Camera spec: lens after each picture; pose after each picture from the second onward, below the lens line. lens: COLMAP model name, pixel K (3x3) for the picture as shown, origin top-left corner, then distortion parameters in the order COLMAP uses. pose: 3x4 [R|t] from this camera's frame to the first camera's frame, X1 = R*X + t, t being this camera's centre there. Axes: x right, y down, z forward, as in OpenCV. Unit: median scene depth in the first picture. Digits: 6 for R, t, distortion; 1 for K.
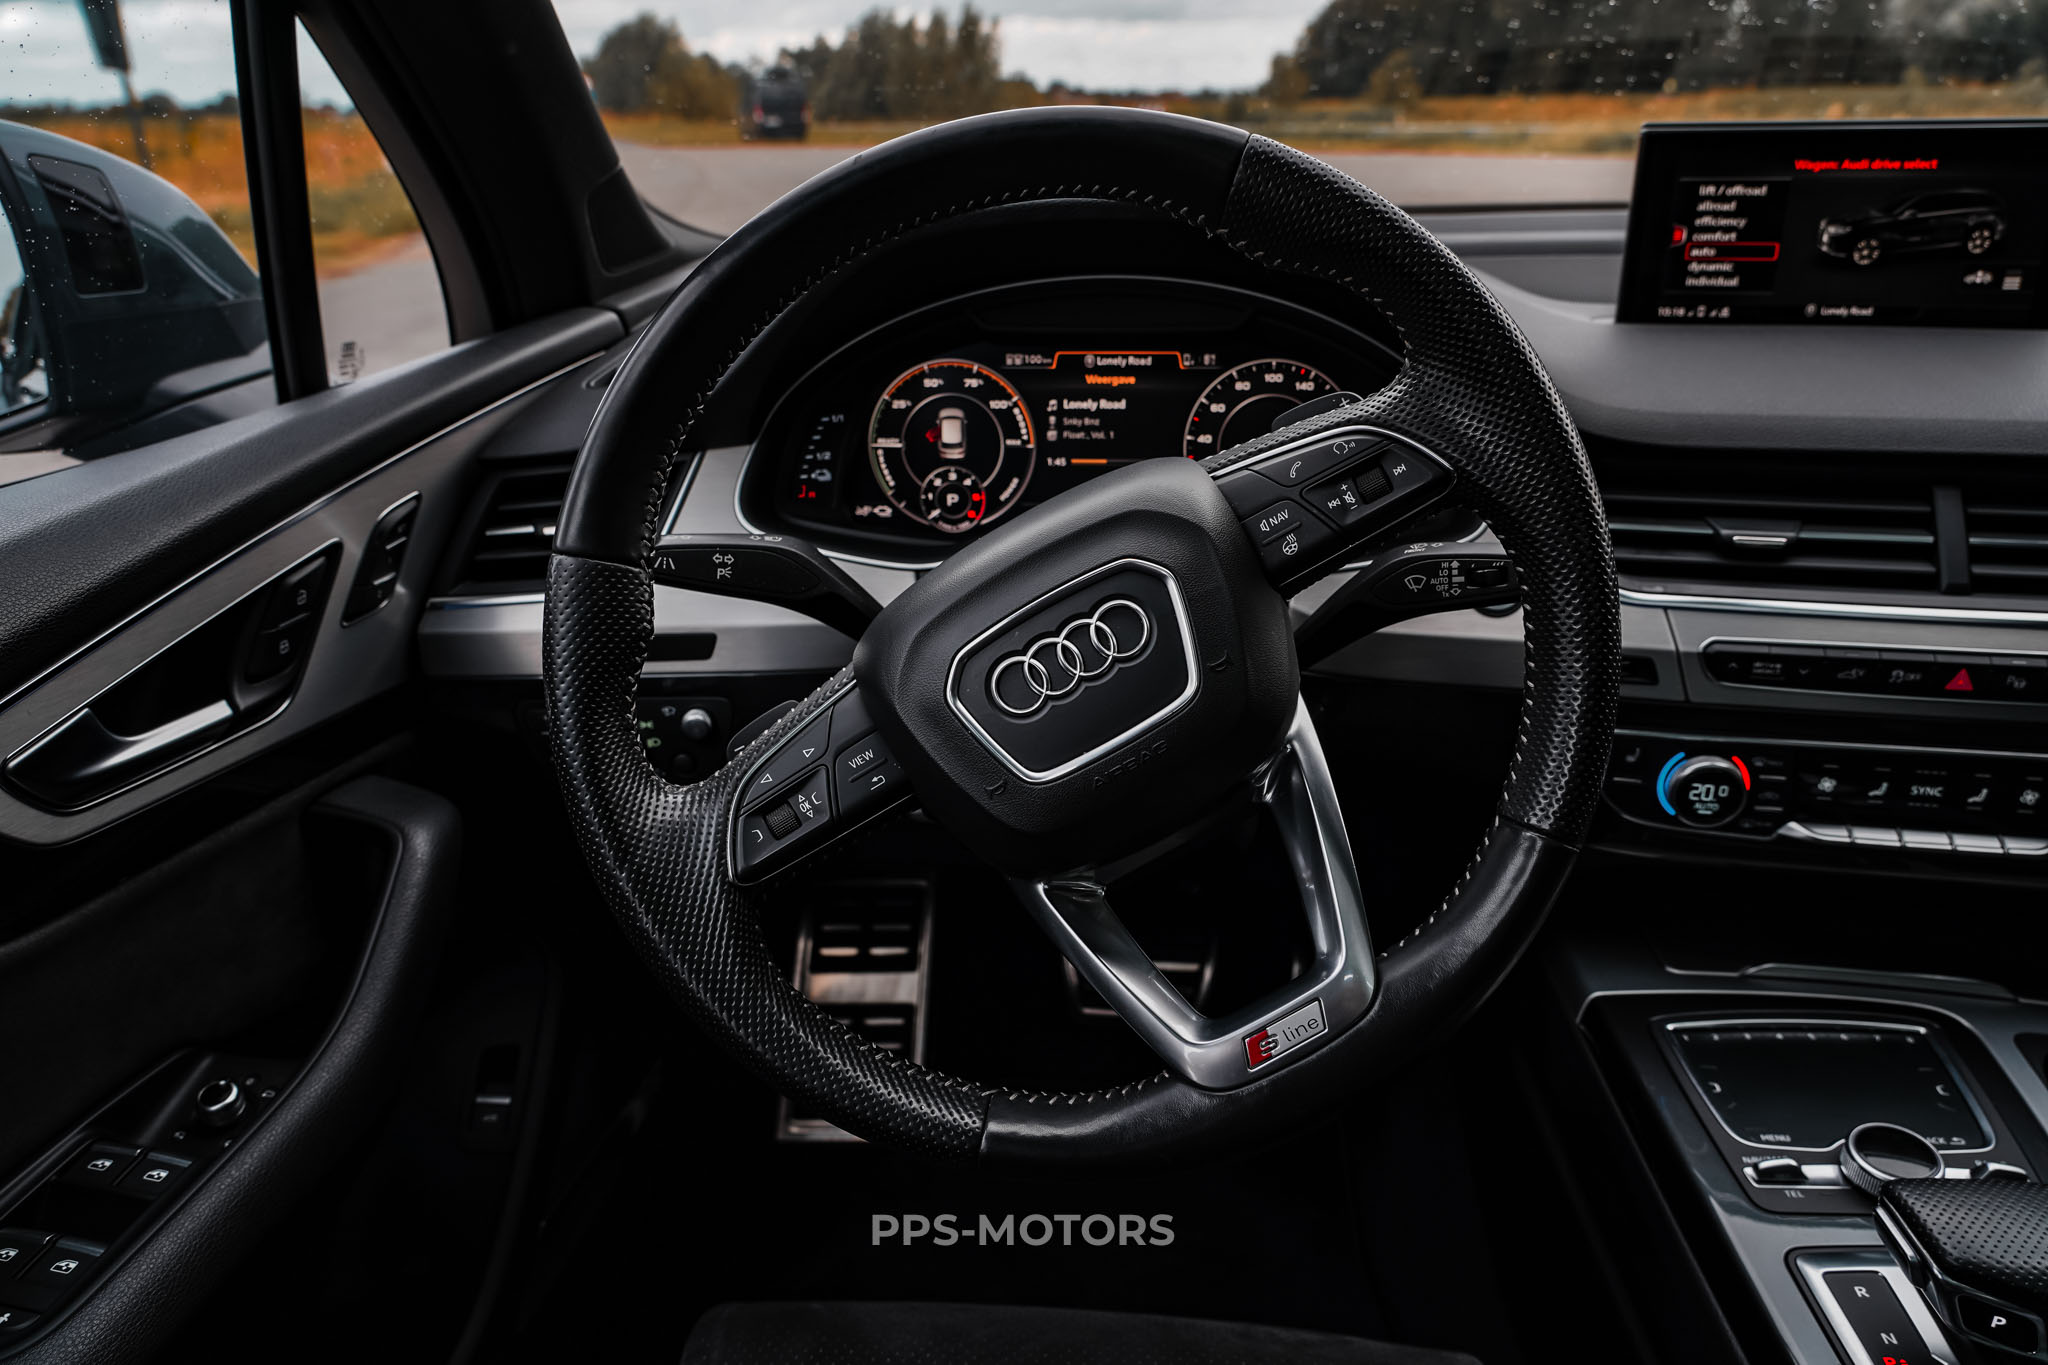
lens RADIAL K [[1364.7, 0, 1016.6], [0, 1364.7, 674.8], [0, 0, 1]] dist [-0.026465, 0.010117]
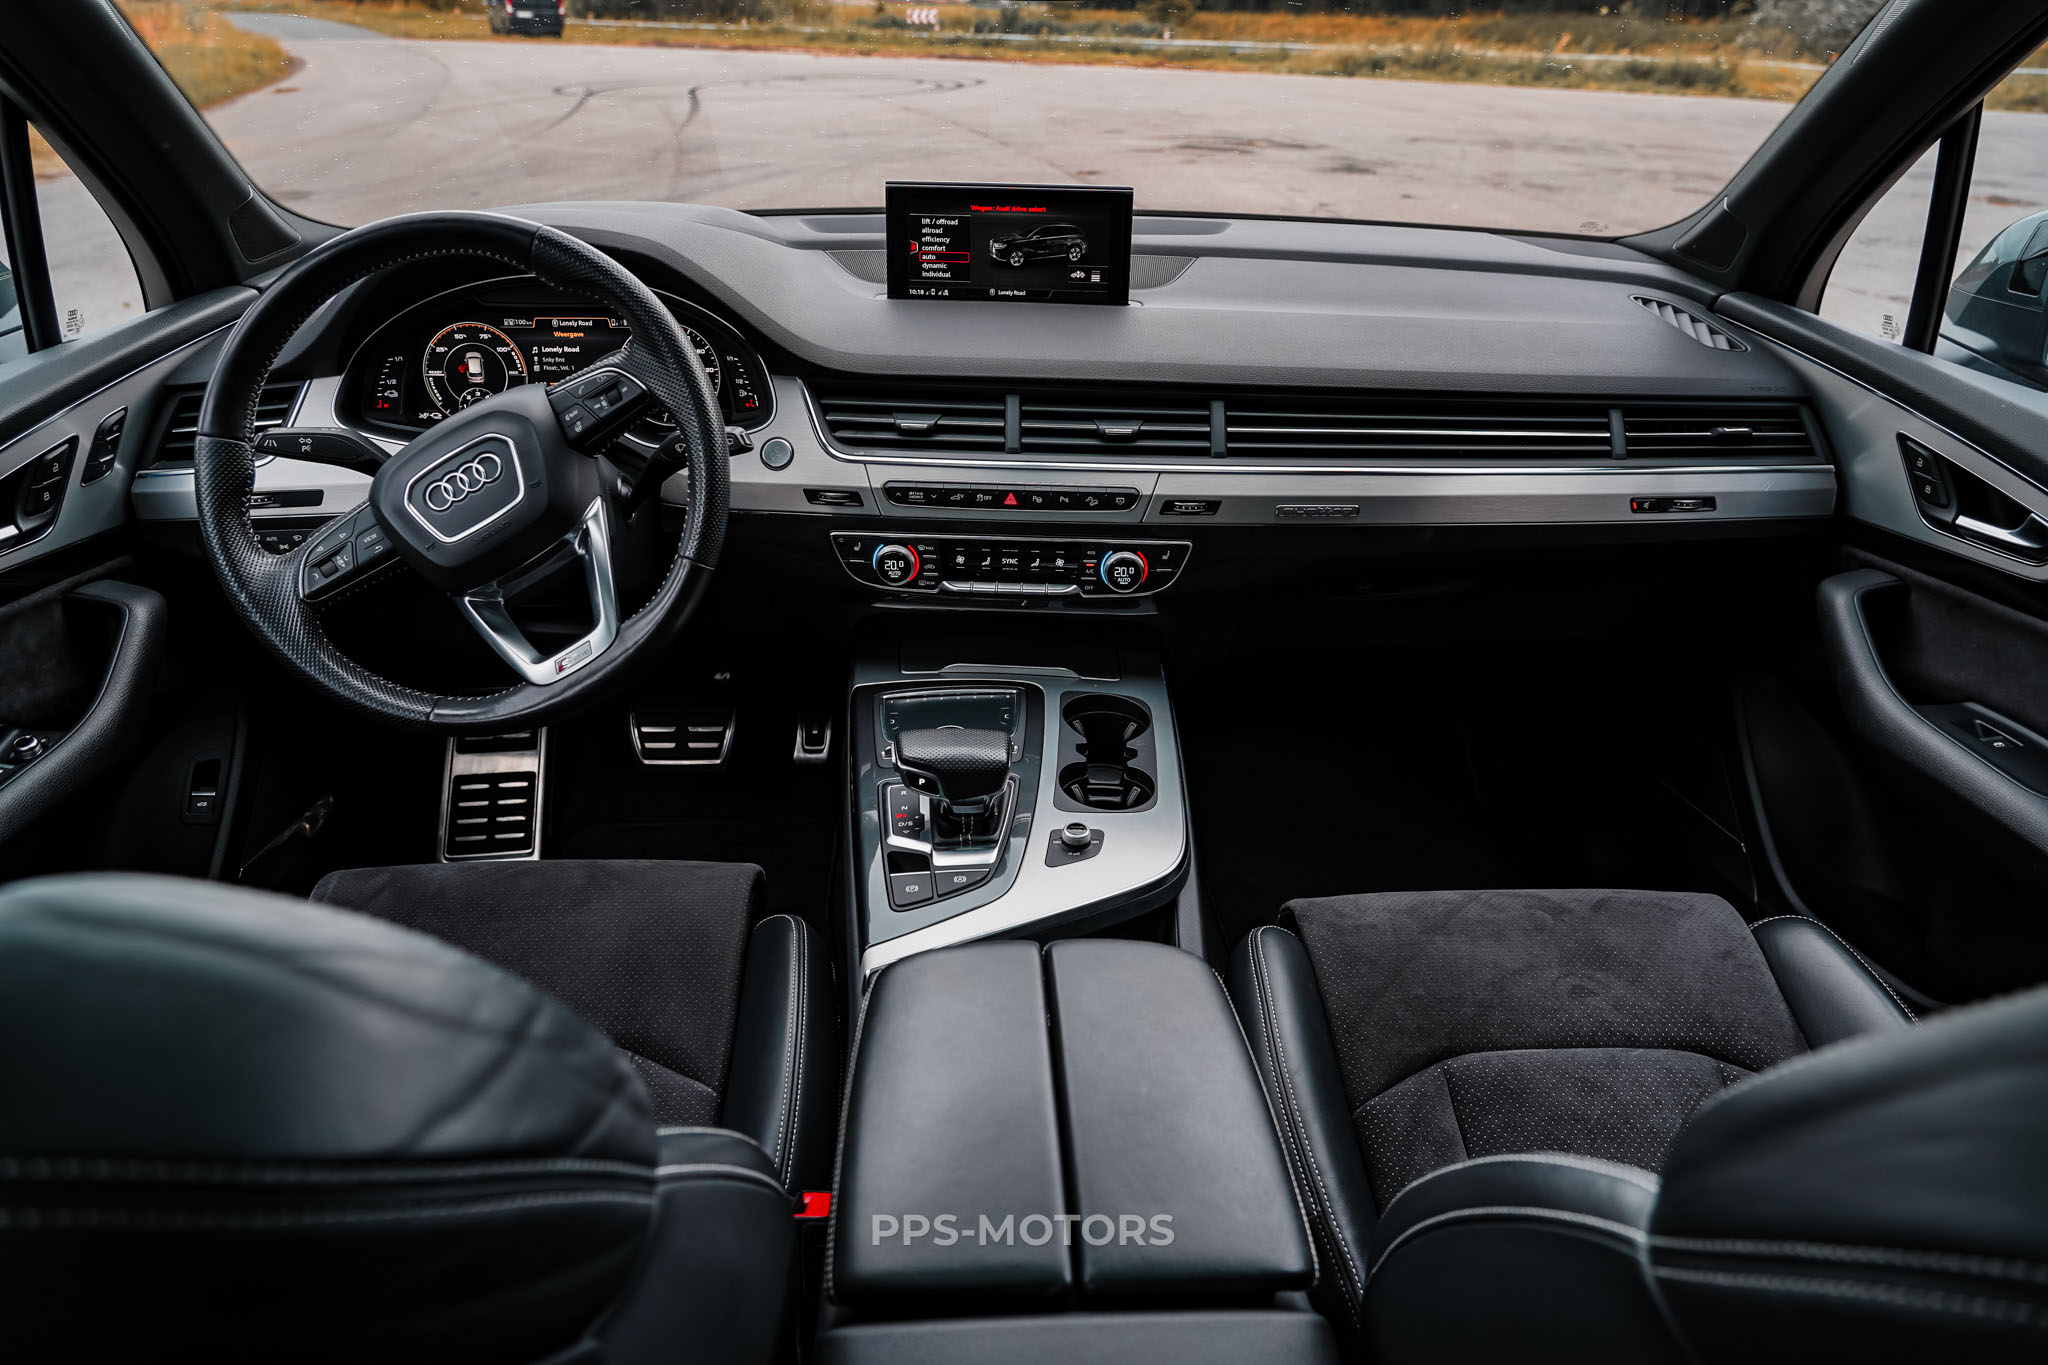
lens RADIAL K [[1364.7, 0, 1019.9], [0, 1364.7, 675.7], [0, 0, 1]] dist [-0.026465, 0.010117]
pose [[0.988407, -0.034830, 0.147779, 0.357009], [0.025599, 0.997627, 0.063917, 0.108819], [-0.149655, -0.059394, 0.986953, -0.755399]]
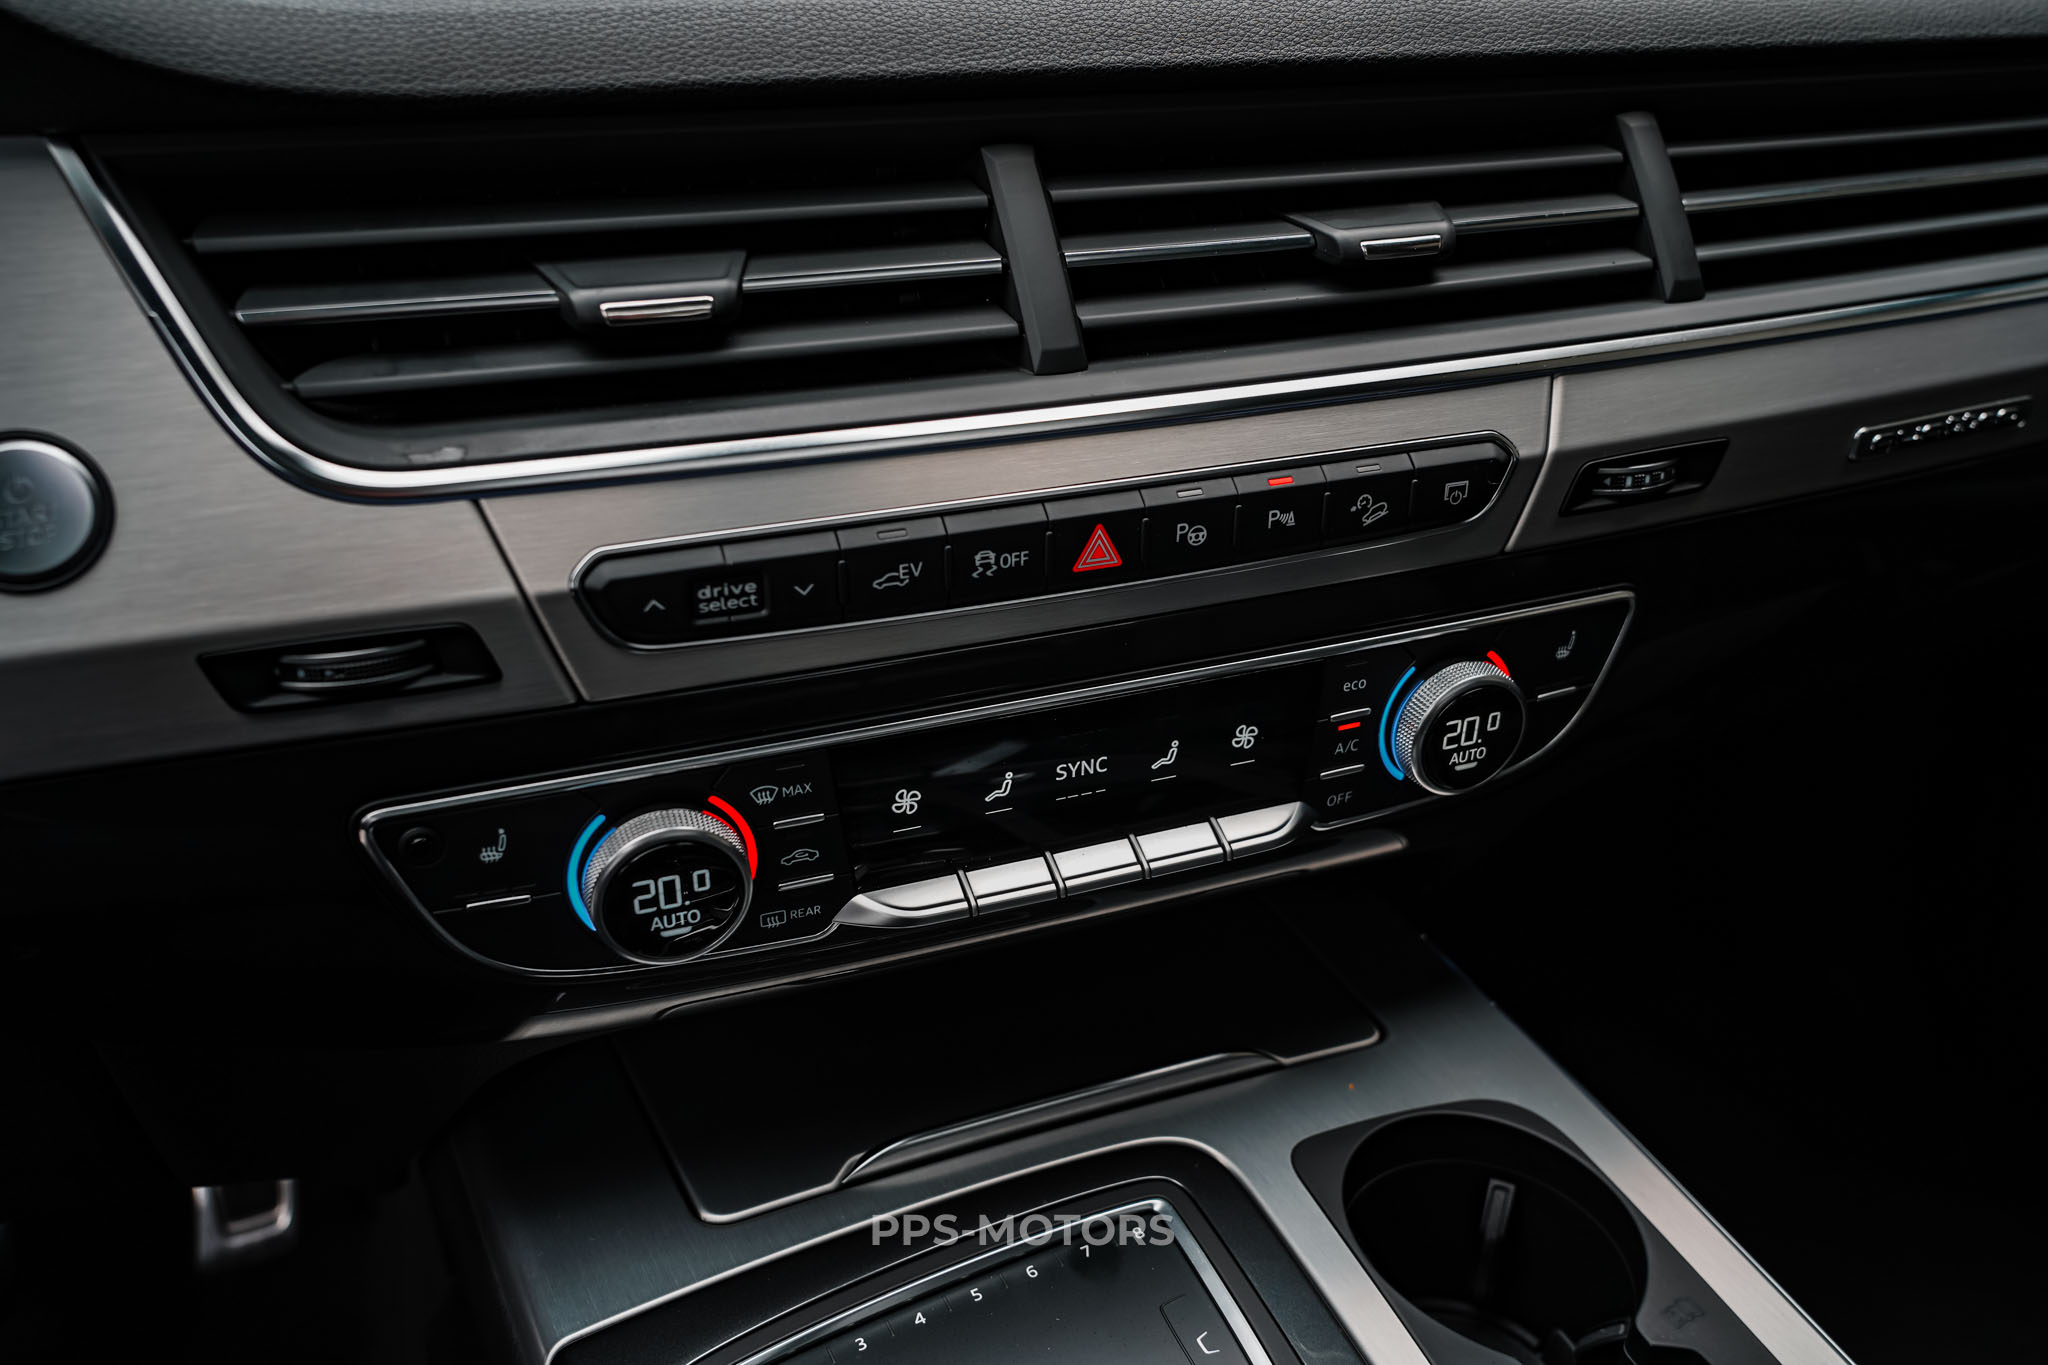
lens RADIAL K [[1654.8, 0, 1020.0], [0, 1654.8, 673.2], [0, 0, 1]] dist [0.009199, -0.008094]
pose [[0.839175, -0.222684, 0.496183, 0.314608], [0.176698, 0.974473, 0.138495, -0.033406], [-0.514358, -0.028547, 0.857101, 0.427338]]
